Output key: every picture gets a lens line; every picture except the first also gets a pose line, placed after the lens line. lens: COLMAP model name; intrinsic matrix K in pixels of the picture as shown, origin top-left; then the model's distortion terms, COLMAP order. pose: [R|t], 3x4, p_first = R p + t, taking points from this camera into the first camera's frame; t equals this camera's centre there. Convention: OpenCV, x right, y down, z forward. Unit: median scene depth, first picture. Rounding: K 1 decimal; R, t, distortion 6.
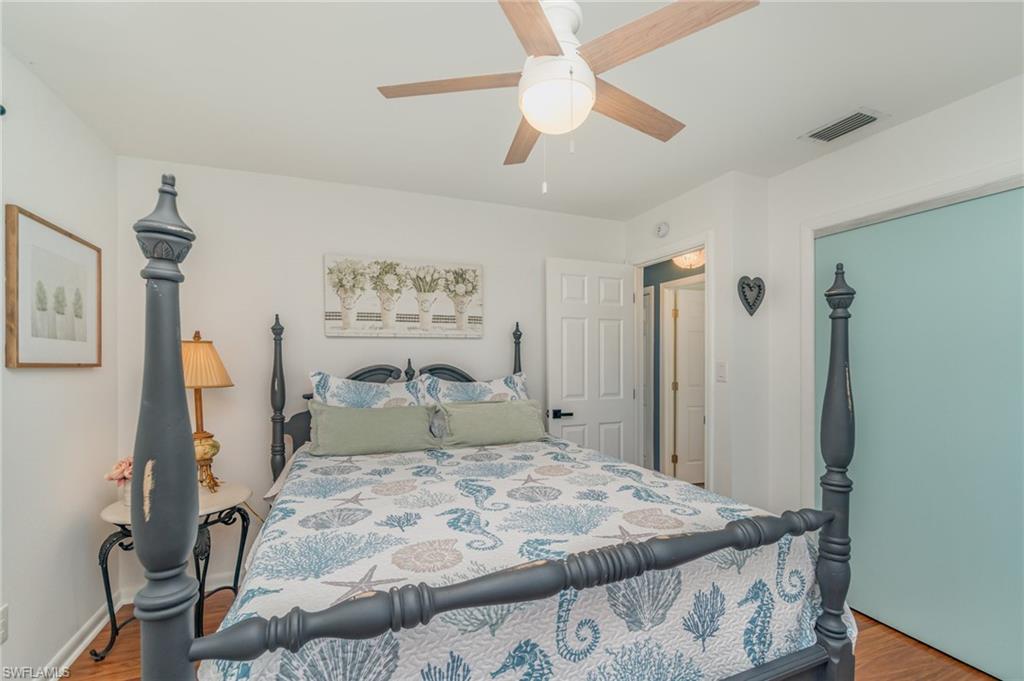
lens RADIAL K [[449.7, 0, 513.9], [0, 449.7, 350.2], [0, 0, 1]] dist [-0.003096, 0.000619]
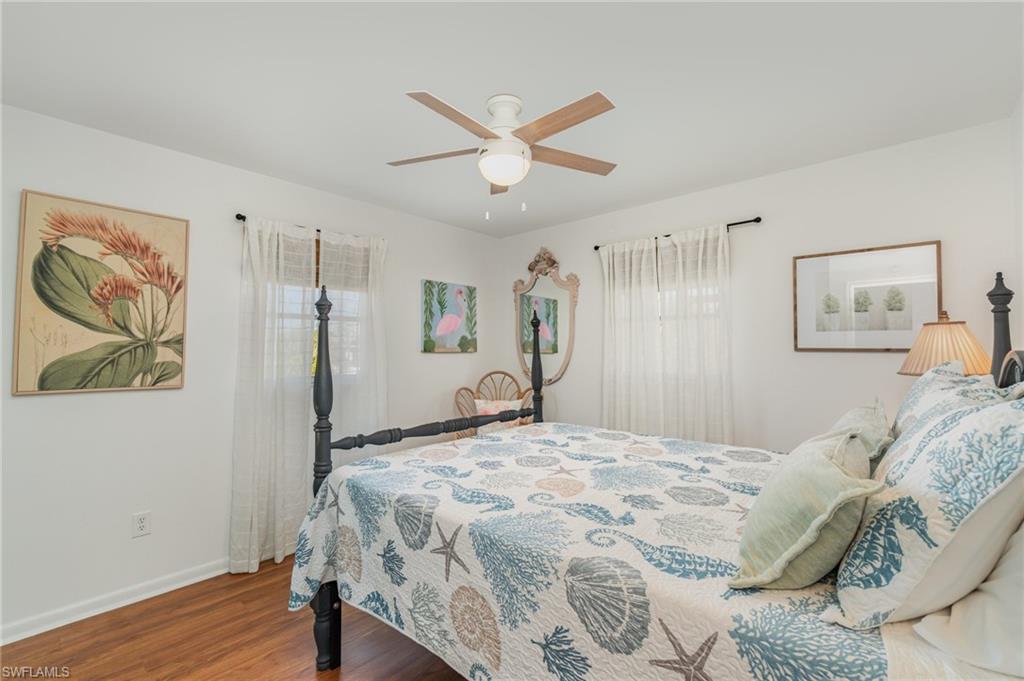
lens RADIAL K [[449.7, 0, 510.8], [0, 449.7, 340.7], [0, 0, 1]] dist [-0.003096, 0.000619]
pose [[-0.895562, -0.006683, -0.444886, 0.807108], [0.013073, 0.999060, -0.041324, 0.043430], [0.444744, -0.042824, -0.894633, 1.705230]]
